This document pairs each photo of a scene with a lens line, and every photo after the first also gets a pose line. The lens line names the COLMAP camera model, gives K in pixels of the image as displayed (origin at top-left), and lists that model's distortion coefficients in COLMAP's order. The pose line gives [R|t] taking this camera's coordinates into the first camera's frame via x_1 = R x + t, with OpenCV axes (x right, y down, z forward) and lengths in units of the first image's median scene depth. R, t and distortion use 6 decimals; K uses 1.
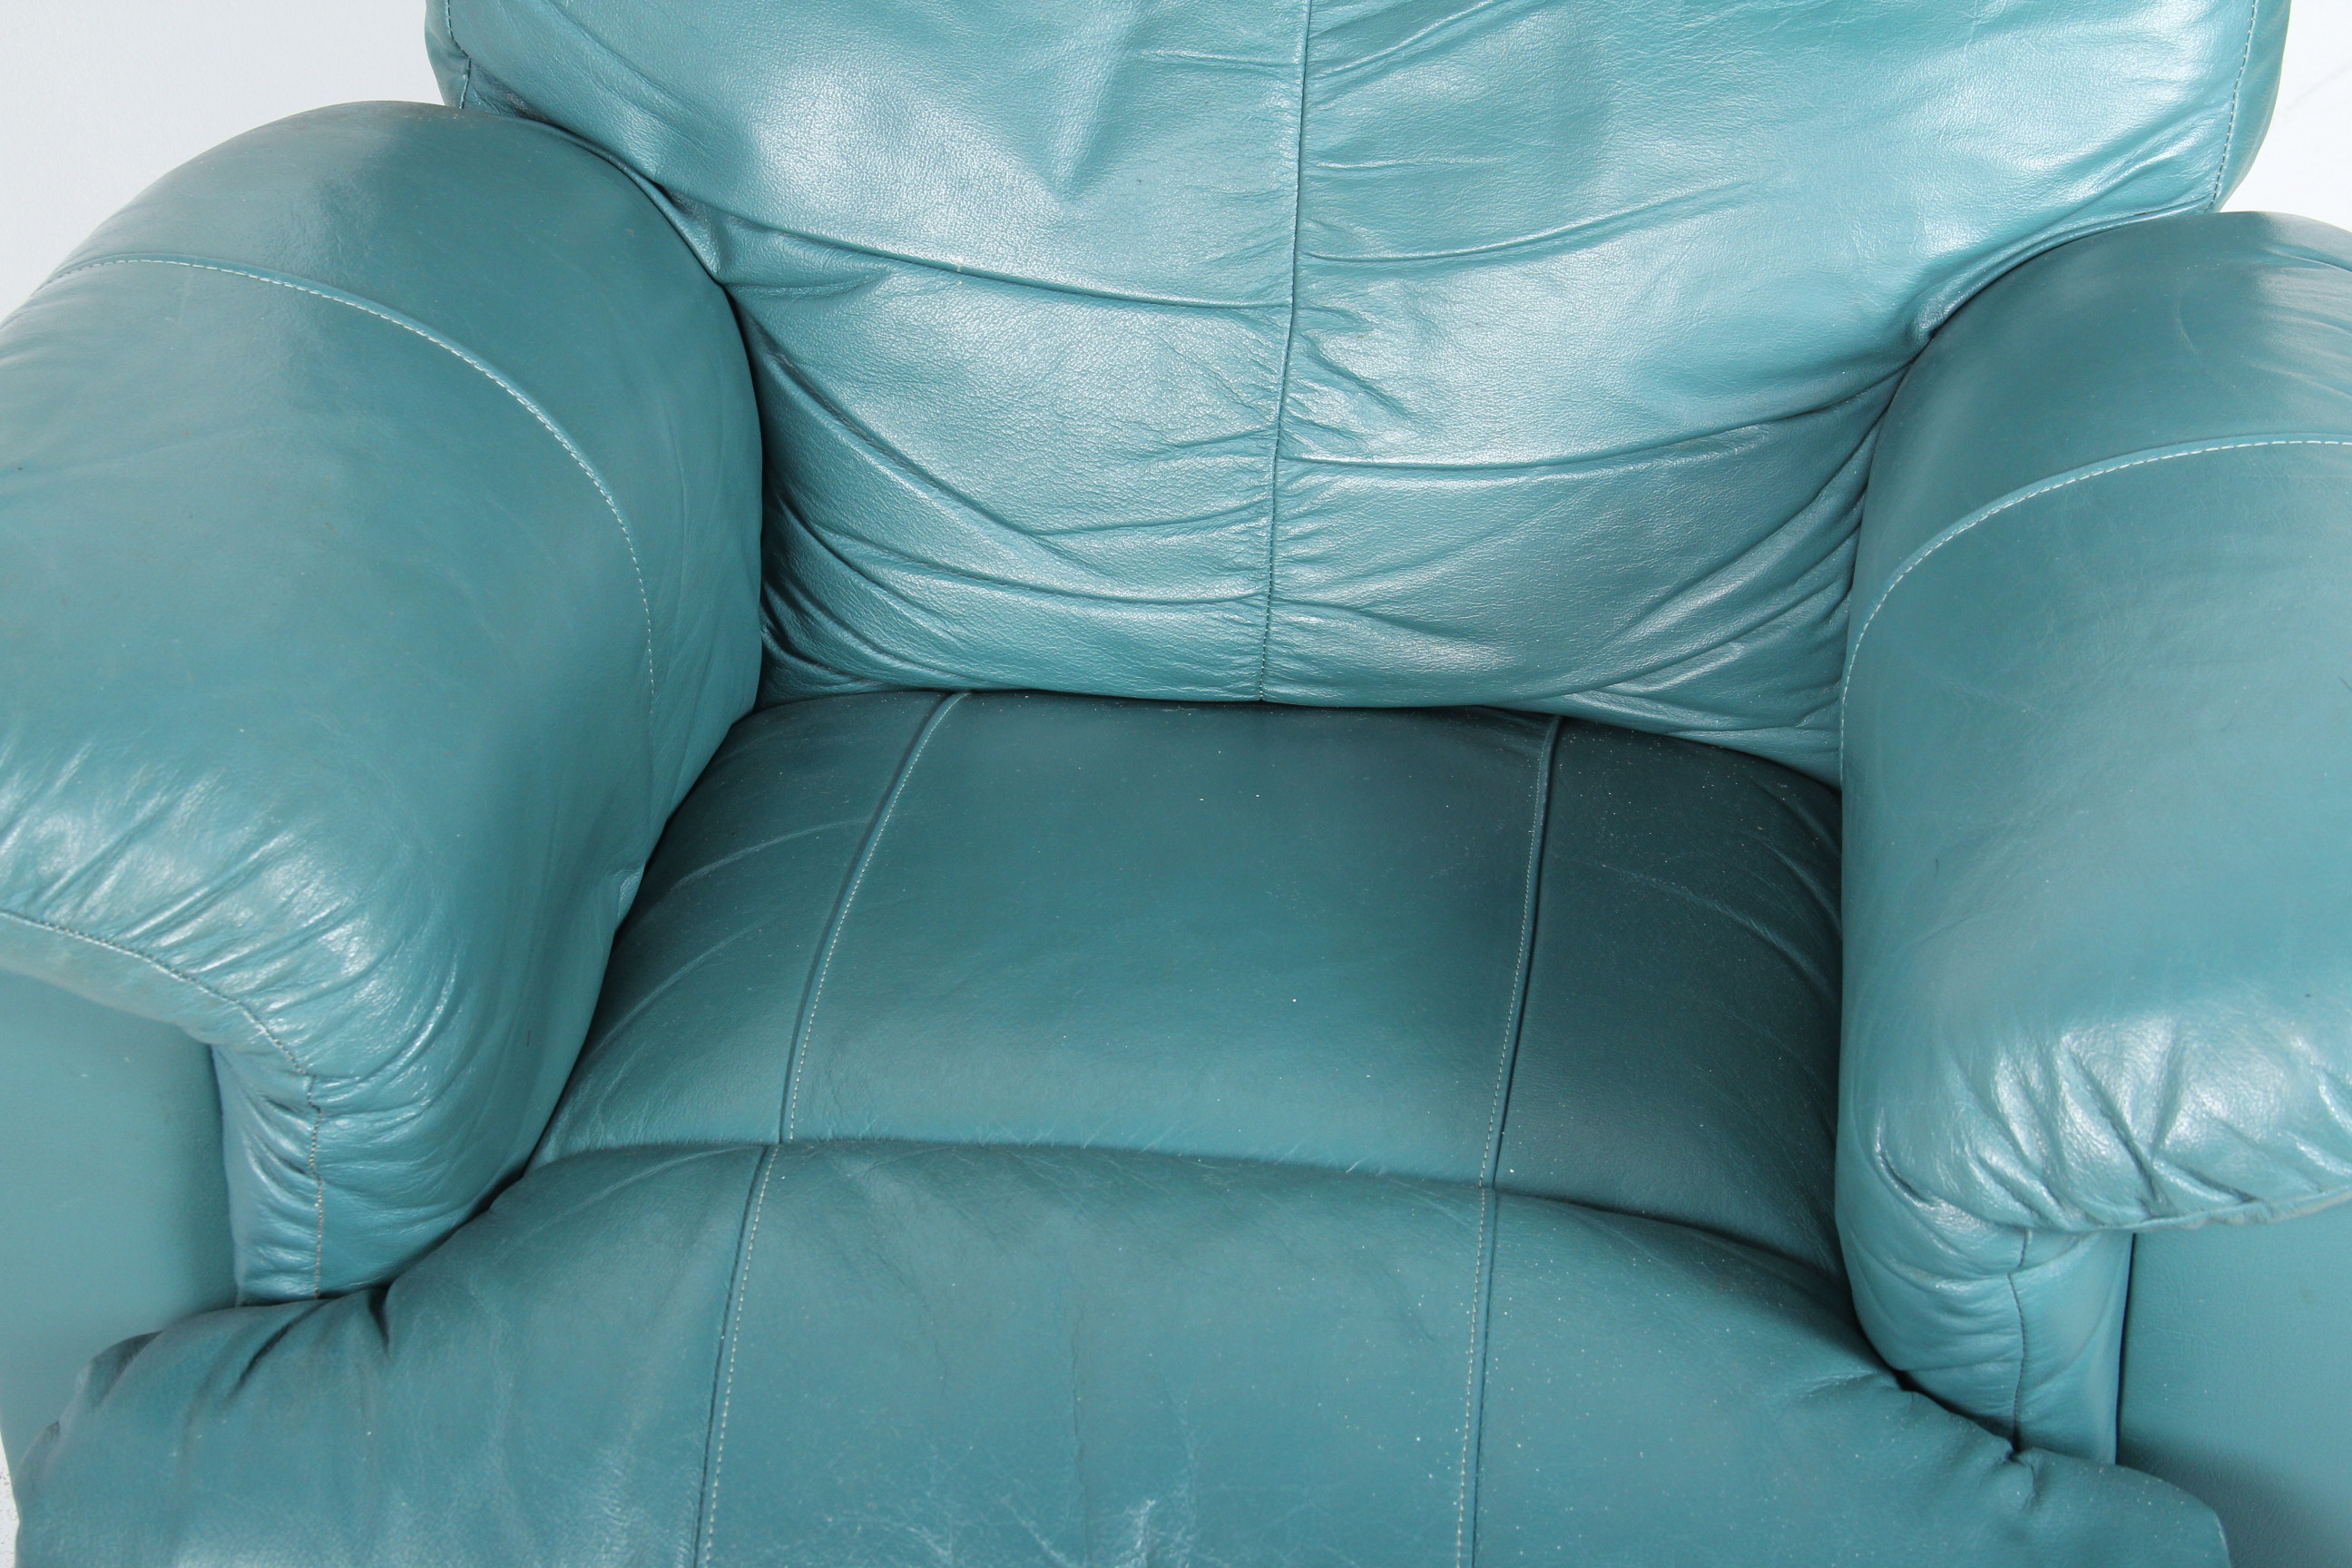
lens RADIAL K [[4215.6, 0, 1176.0], [0, 4215.6, 784.0], [0, 0, 1]] dist [0.207668, 0.462525]
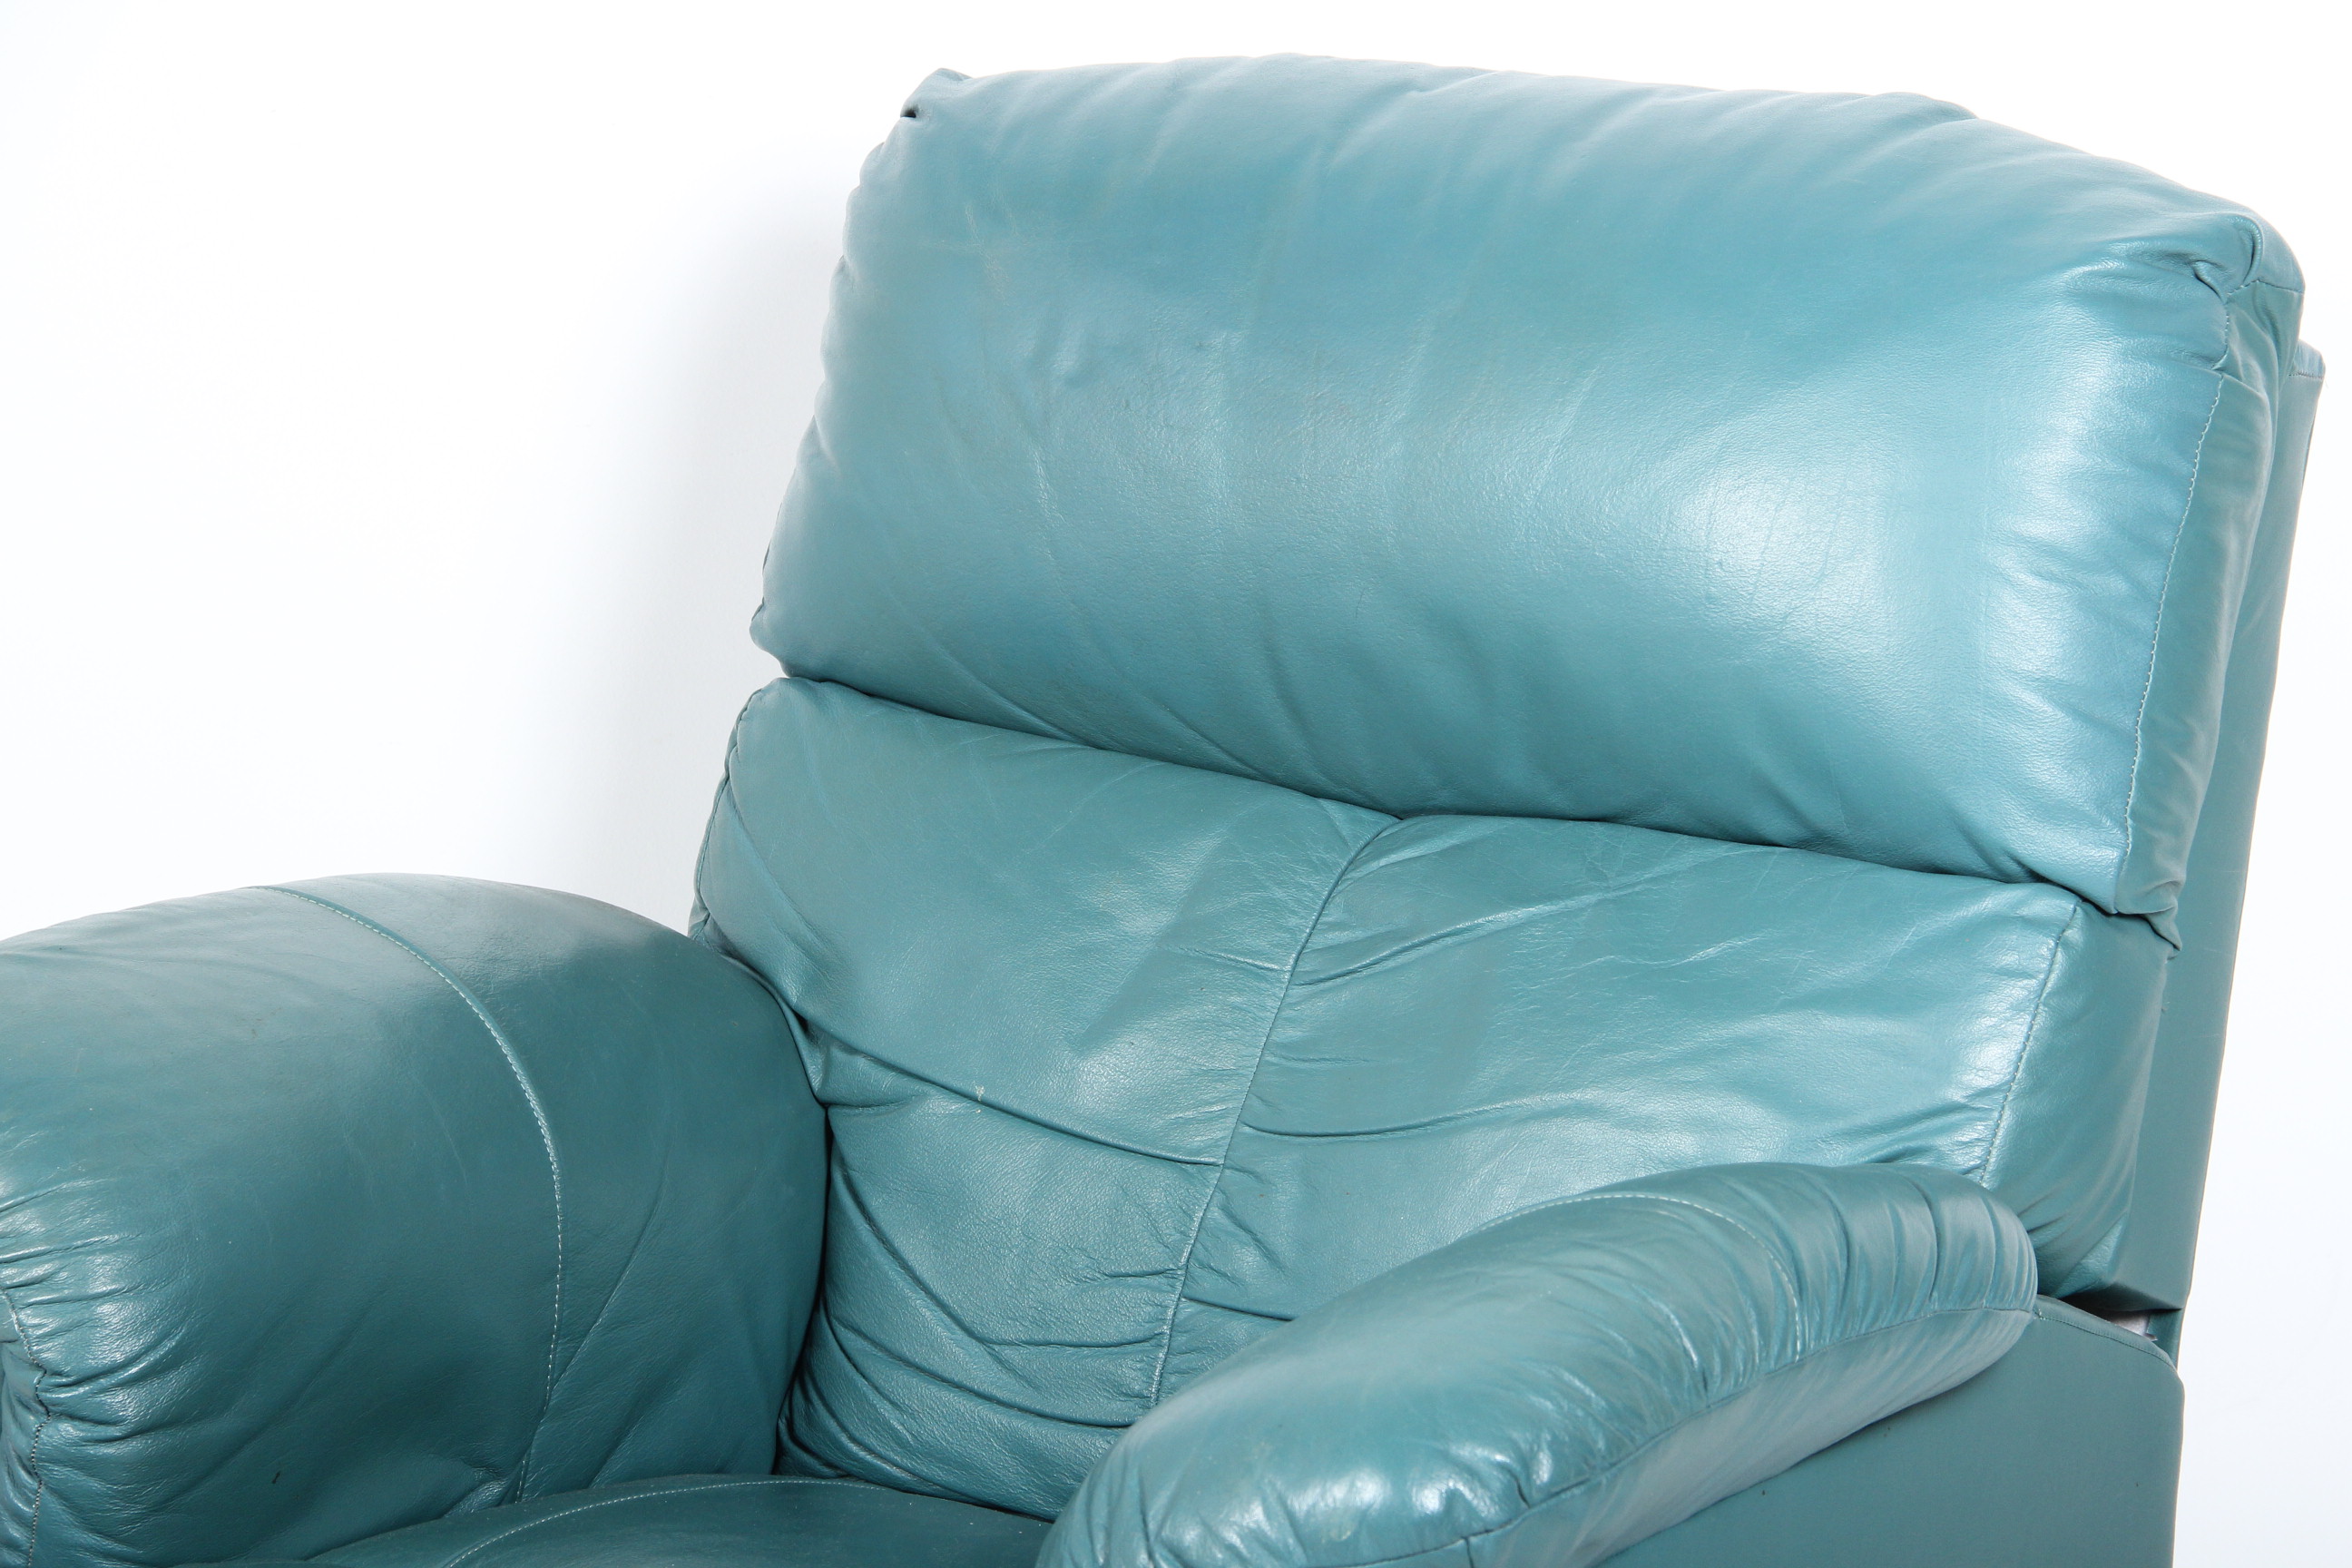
lens RADIAL K [[7525.0, 0, 1176.0], [0, 7525.0, 784.0], [0, 0, 1]] dist [0.761842, -0.286491]
pose [[0.889250, 0.134788, -0.437112, 0.857481], [-0.302638, 0.889915, -0.341264, 0.471764], [0.342994, 0.435756, 0.832149, -0.693080]]
